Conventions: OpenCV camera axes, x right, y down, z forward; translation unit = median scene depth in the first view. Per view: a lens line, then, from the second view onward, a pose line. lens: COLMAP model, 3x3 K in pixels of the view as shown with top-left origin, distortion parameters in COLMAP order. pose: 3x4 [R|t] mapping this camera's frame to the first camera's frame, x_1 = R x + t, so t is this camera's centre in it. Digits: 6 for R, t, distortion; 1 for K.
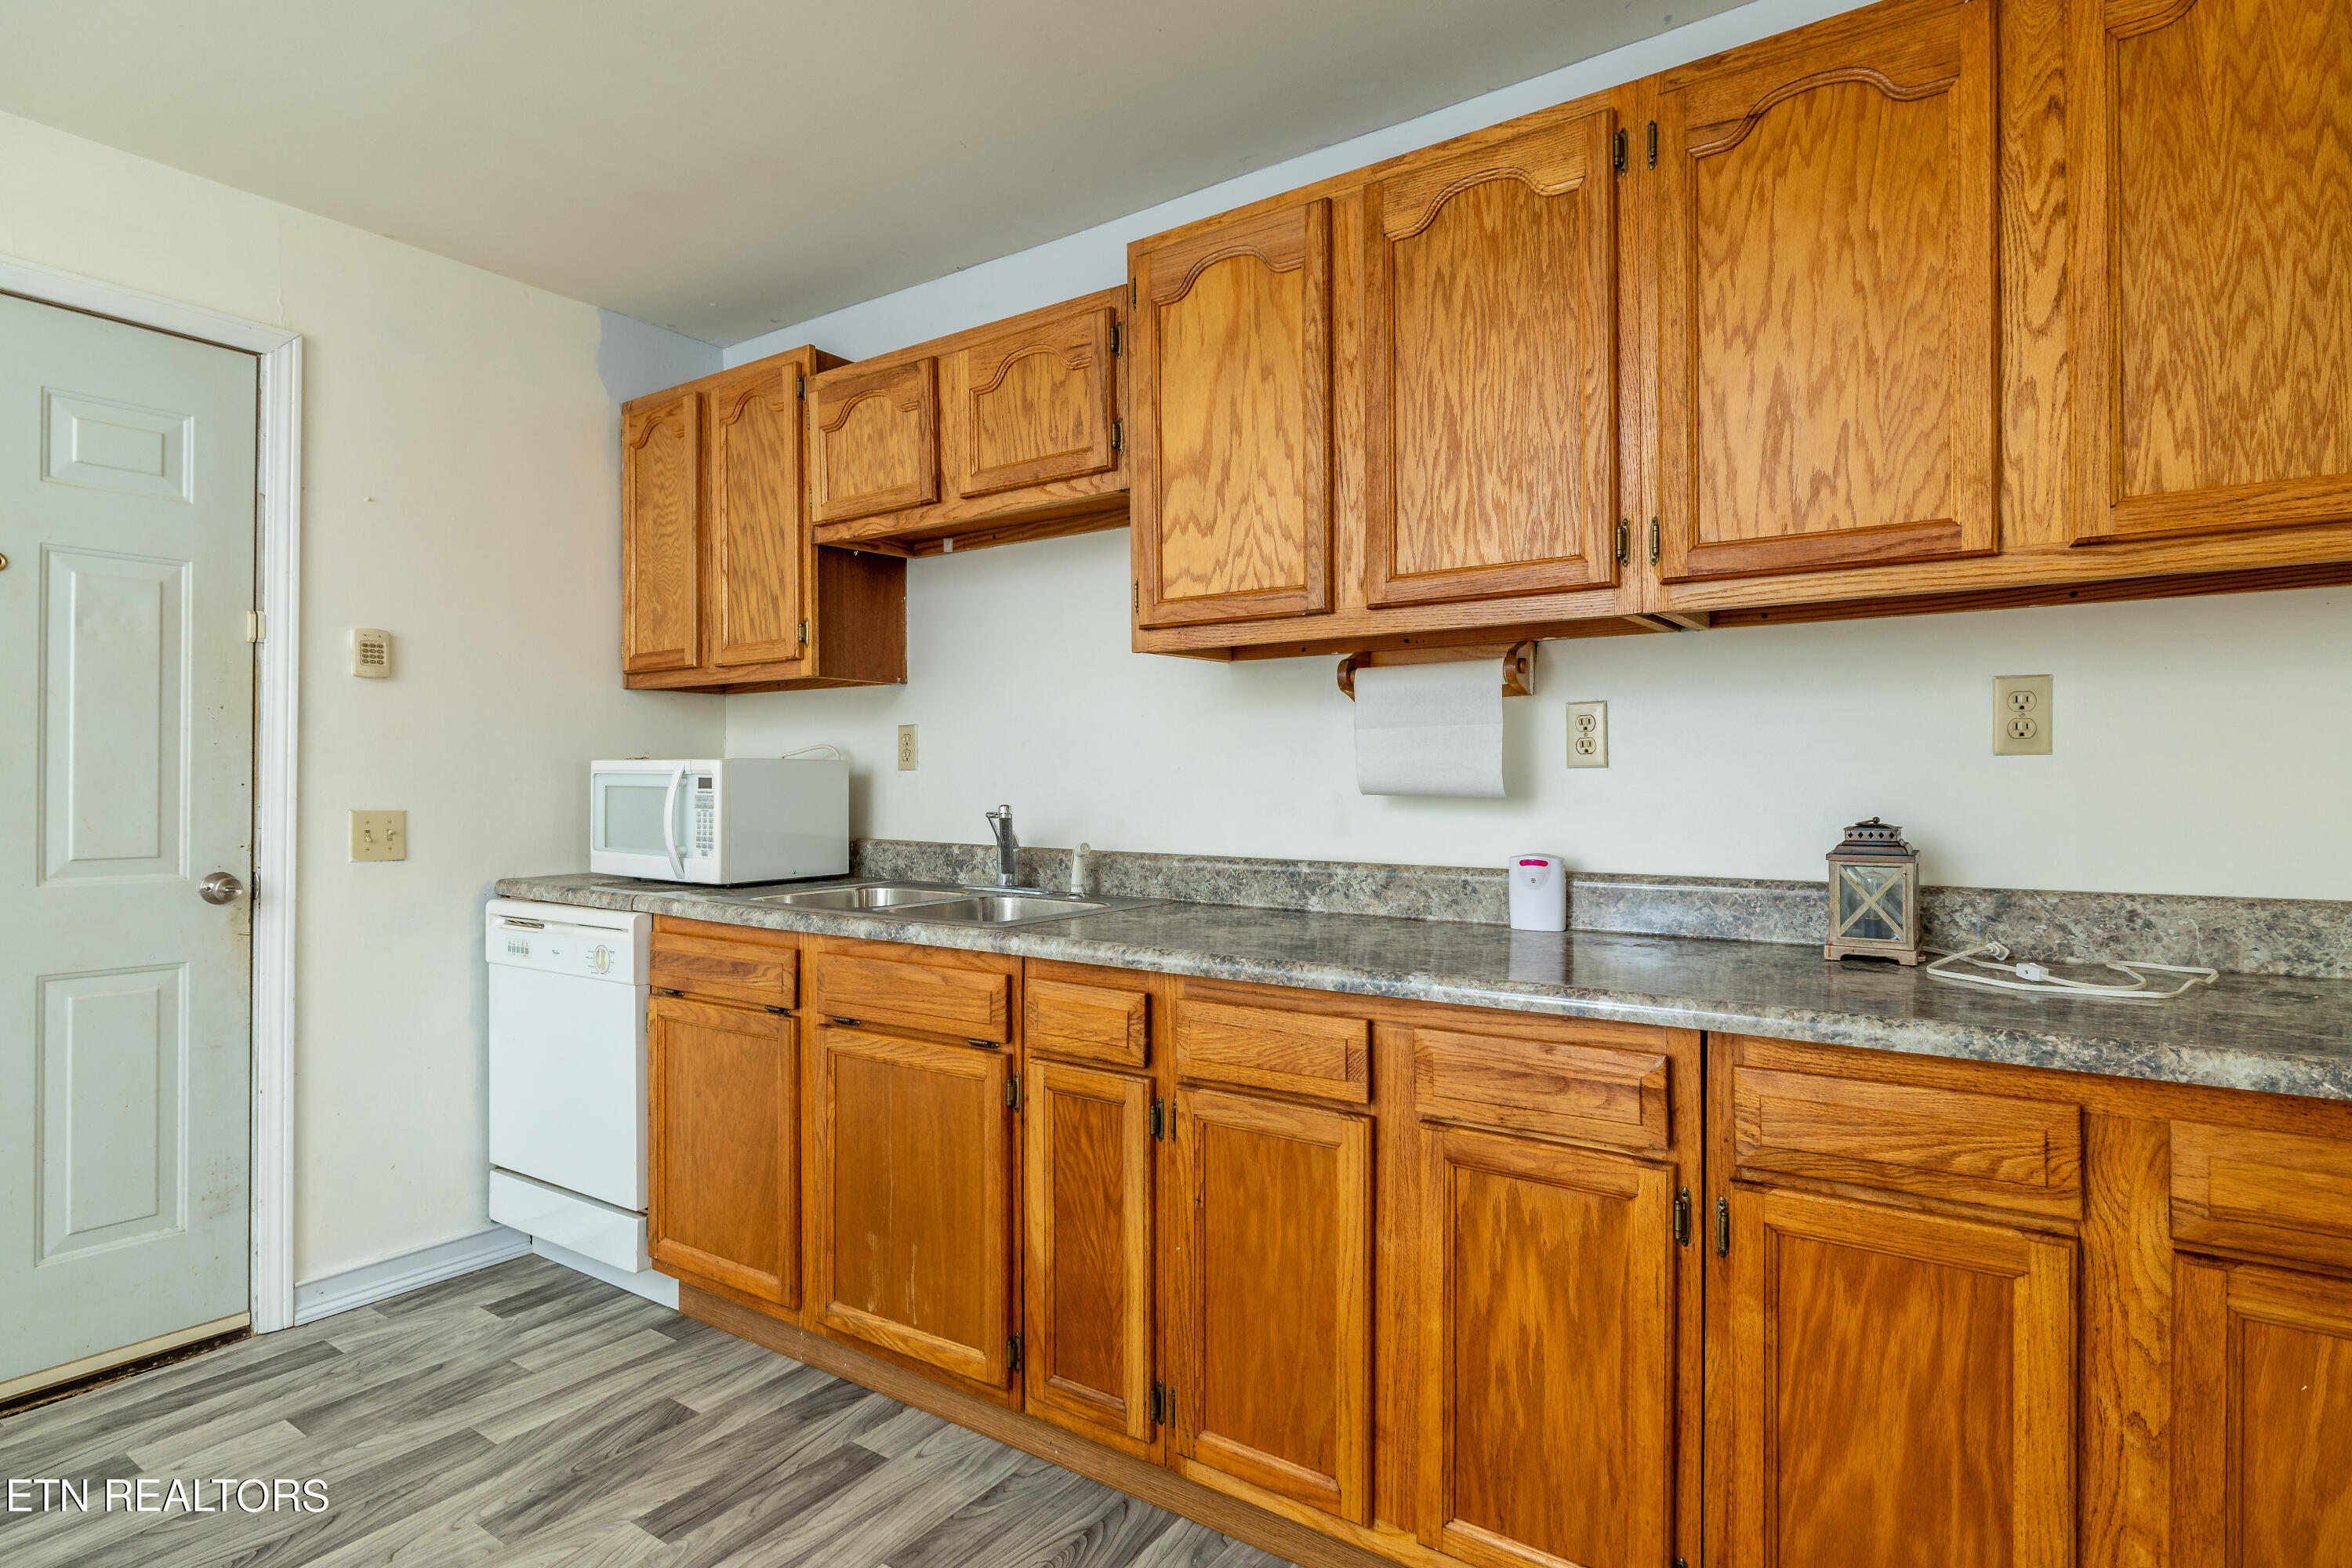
lens RADIAL K [[1187.5, 0, 1163.3], [0, 1187.5, 789.4], [0, 0, 1]] dist [0.009952, -0.001492]
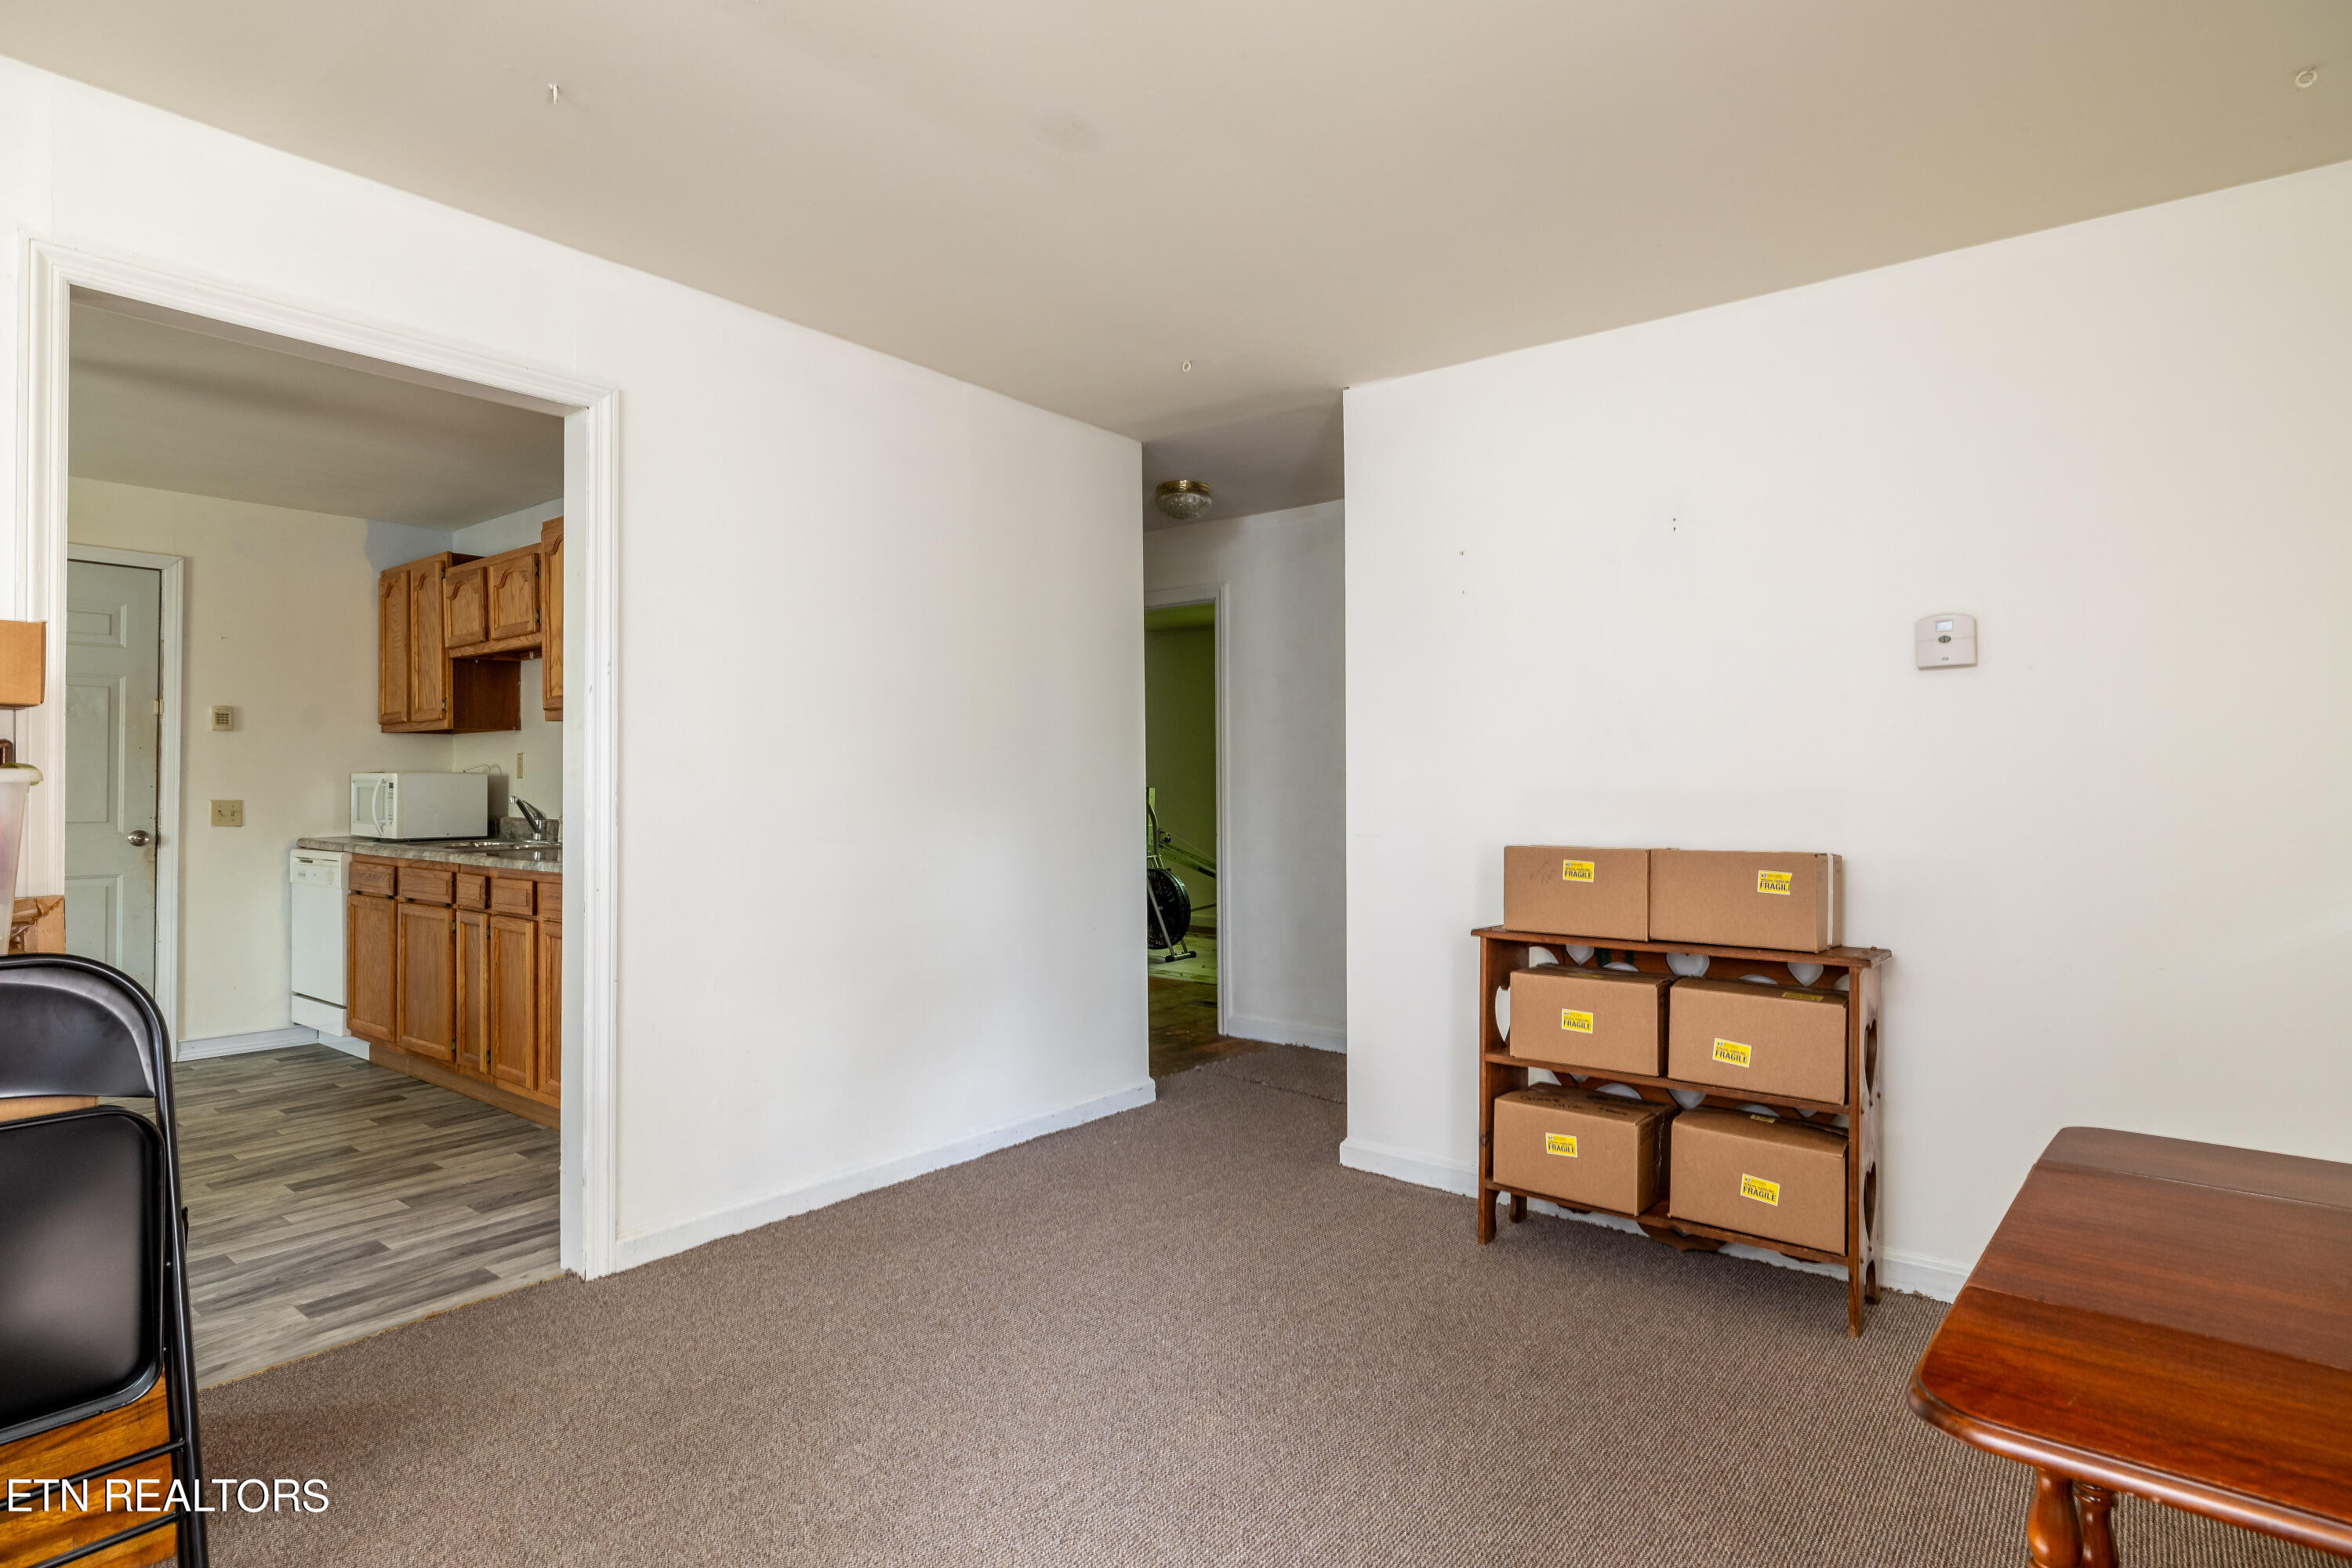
lens RADIAL K [[1187.5, 0, 1167.6], [0, 1187.5, 790.4], [0, 0, 1]] dist [0.009952, -0.001492]
pose [[0.997325, -0.000321, -0.073090, 1.001528], [-0.000026, 0.999989, -0.004757, 0.011705], [0.073091, 0.004746, 0.997314, -0.812845]]
